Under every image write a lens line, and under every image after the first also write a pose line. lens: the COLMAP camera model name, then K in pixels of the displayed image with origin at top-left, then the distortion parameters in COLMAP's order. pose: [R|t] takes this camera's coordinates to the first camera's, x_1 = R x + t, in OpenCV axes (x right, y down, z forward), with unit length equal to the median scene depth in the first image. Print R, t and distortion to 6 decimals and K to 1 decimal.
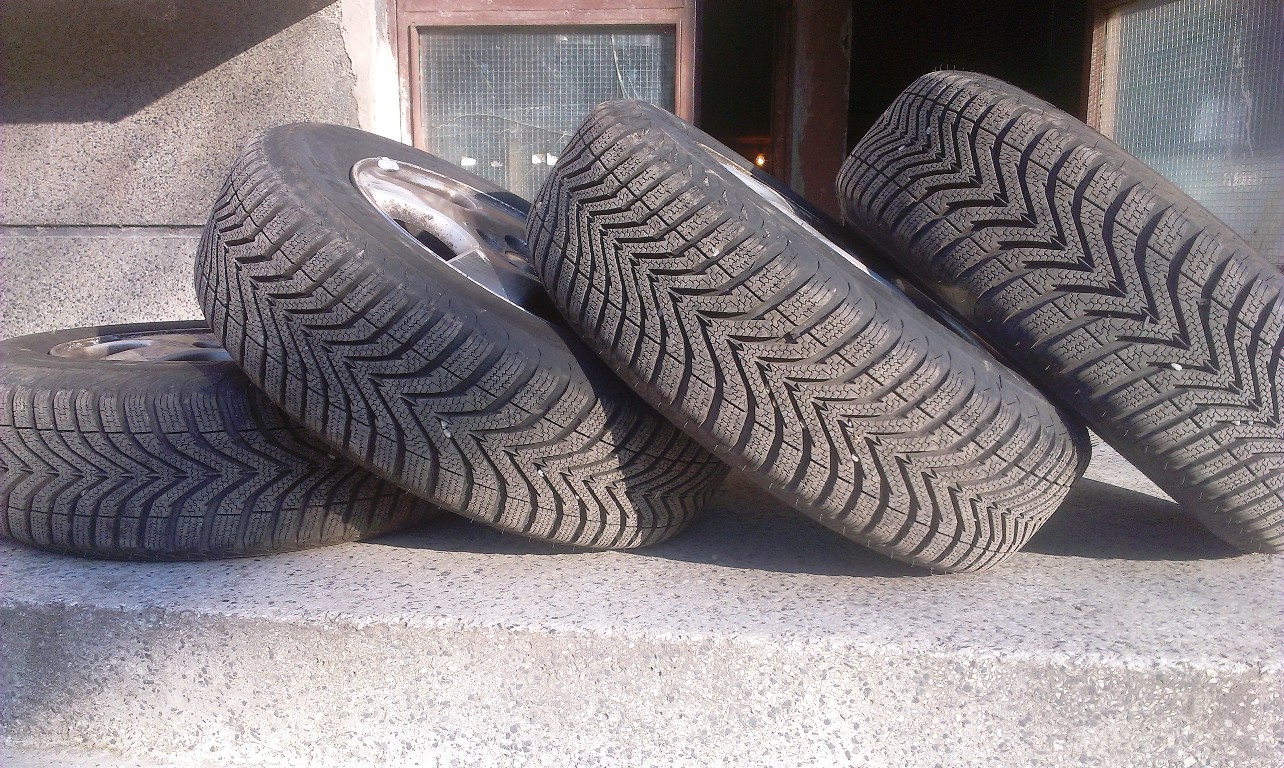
lens RADIAL K [[1029.5, 0, 621.8], [0, 1029.5, 462.9], [0, 0, 1]] dist [0.070697, -0.126865]
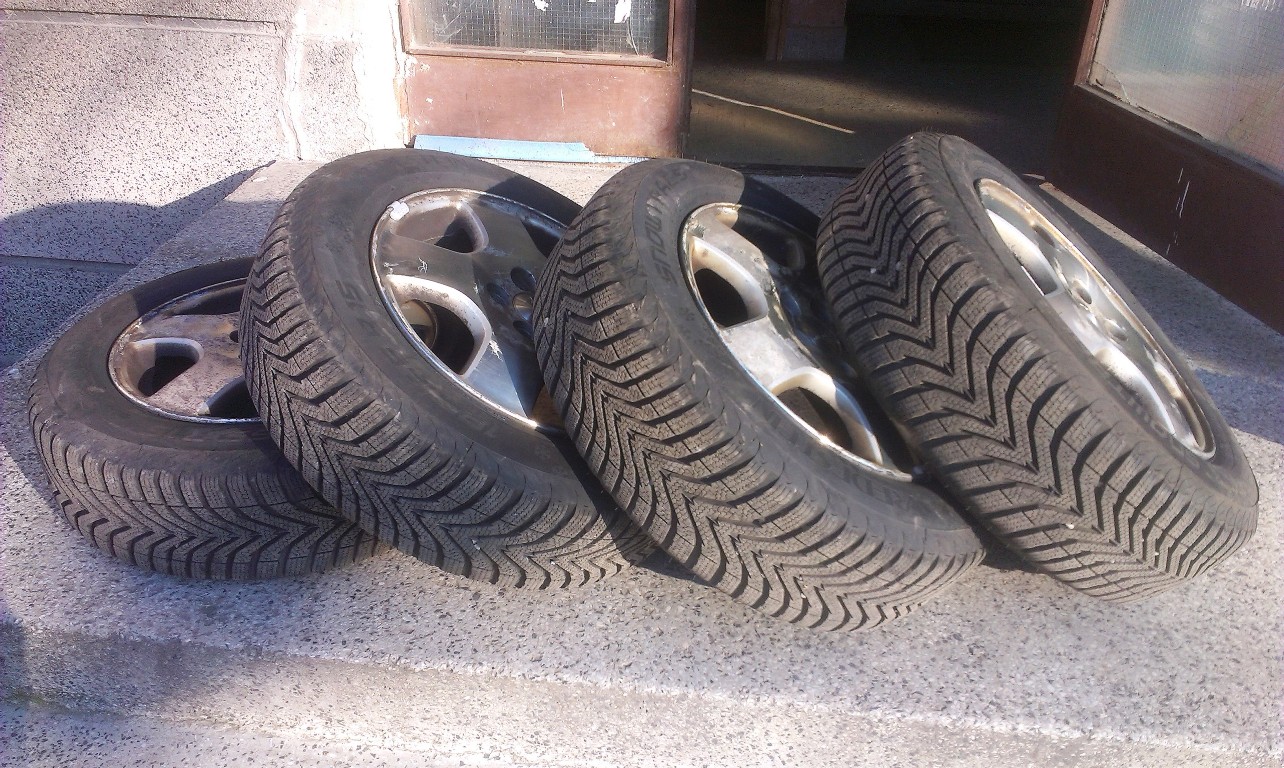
lens RADIAL K [[1029.5, 0, 617.2], [0, 1029.5, 412.2], [0, 0, 1]] dist [0.070697, -0.126865]
pose [[0.999951, 0.003138, 0.009400, -0.014423], [-0.006499, 0.923718, 0.383018, -0.652547], [-0.007481, -0.383060, 0.923693, -0.078767]]
